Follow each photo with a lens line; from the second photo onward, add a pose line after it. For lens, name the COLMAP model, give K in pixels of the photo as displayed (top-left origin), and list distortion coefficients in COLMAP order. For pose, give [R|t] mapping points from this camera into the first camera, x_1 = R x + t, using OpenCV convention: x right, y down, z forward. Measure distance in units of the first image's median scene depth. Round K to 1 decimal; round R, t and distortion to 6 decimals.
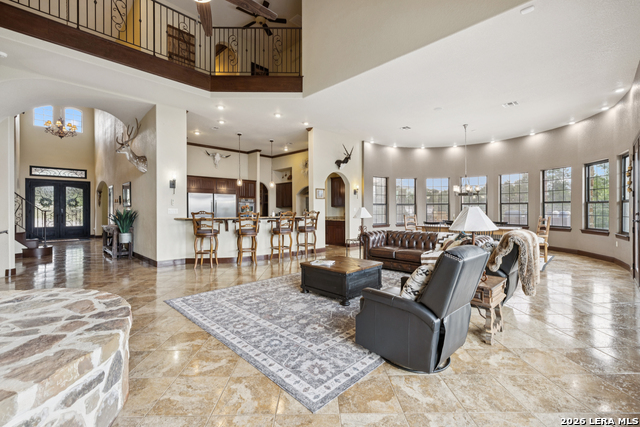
lens RADIAL K [[272.7, 0, 321.4], [0, 272.7, 210.7], [0, 0, 1]] dist [0.003572, -0.001707]
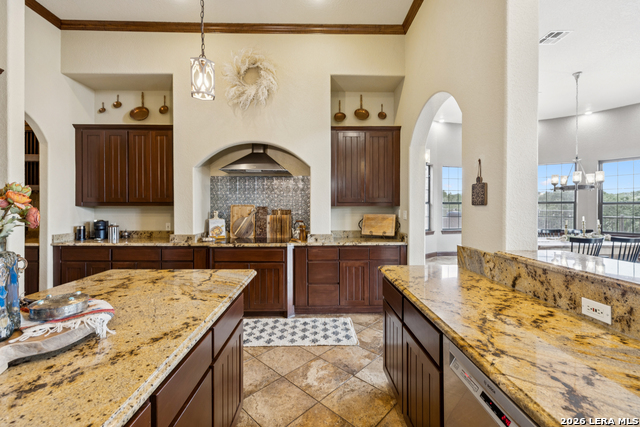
lens RADIAL K [[272.7, 0, 319.8], [0, 272.7, 208.7], [0, 0, 1]] dist [0.003572, -0.001707]
pose [[0.699309, -0.002089, 0.714817, -0.364307], [0.003611, 0.999993, -0.000610, -0.018579], [-0.714810, 0.003008, 0.699312, 1.174198]]
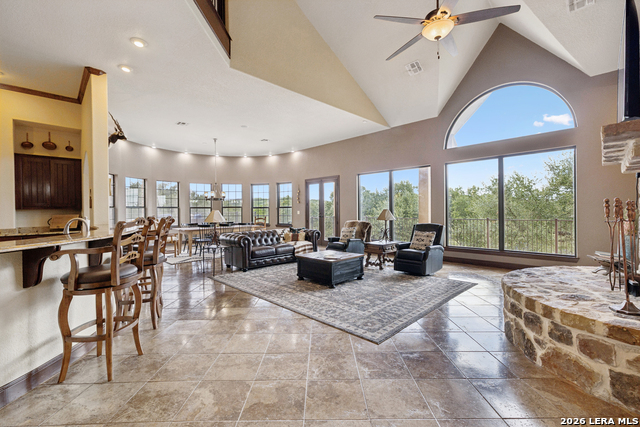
lens RADIAL K [[272.7, 0, 318.2], [0, 272.7, 210.1], [0, 0, 1]] dist [0.003572, -0.001707]
pose [[0.026564, 0.005162, 0.999634, -0.722180], [0.017683, 0.999828, -0.005633, -0.001399], [-0.999491, 0.017826, 0.026468, 0.644333]]
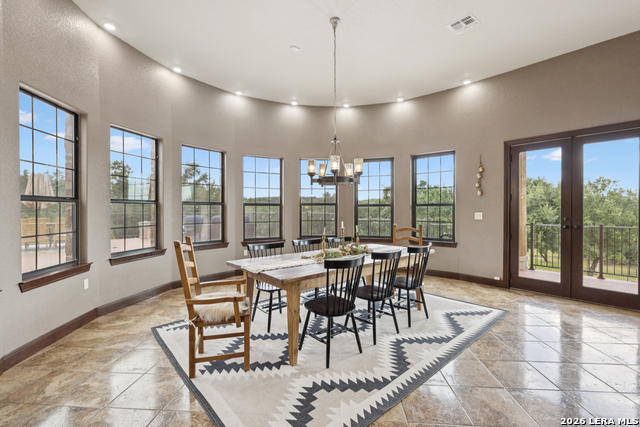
lens RADIAL K [[292.6, 0, 318.0], [0, 292.6, 210.9], [0, 0, 1]] dist [0.004044, 0.000394]
pose [[0.093157, 0.000228, 0.995651, 0.072659], [0.009665, 0.999953, -0.001133, -0.015133], [-0.995604, 0.009728, 0.093151, 1.175447]]
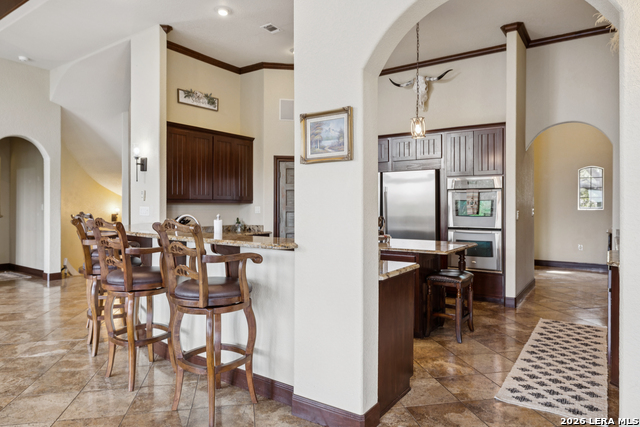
lens RADIAL K [[413.8, 0, 321.3], [0, 413.8, 207.5], [0, 0, 1]] dist [-0.007626, 0.006071]
pose [[0.165270, 0.009048, -0.986207, 0.374086], [-0.010552, 0.999917, 0.007405, -0.014666], [0.986192, 0.009182, 0.165352, 1.168582]]
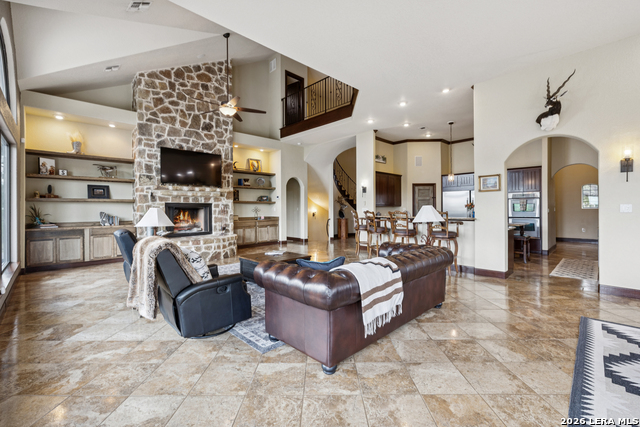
lens RADIAL K [[272.7, 0, 325.3], [0, 272.7, 211.0], [0, 0, 1]] dist [0.003572, -0.001707]
pose [[-0.026075, 0.010953, -0.999600, 0.789548], [-0.002129, 0.999937, 0.011012, -0.005802], [0.999658, 0.002416, -0.026050, 0.787497]]
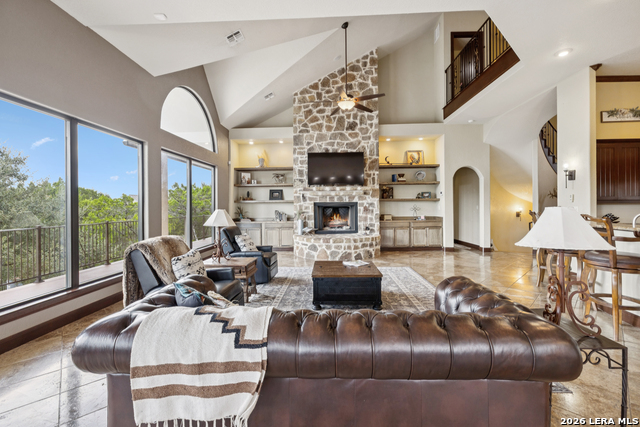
lens RADIAL K [[272.7, 0, 320.5], [0, 272.7, 206.4], [0, 0, 1]] dist [0.003572, -0.001707]
pose [[-0.746002, 0.008850, -0.665885, 0.500111], [0.005942, 0.999960, 0.006632, -0.015548], [0.665917, 0.000991, -0.746025, 1.046576]]
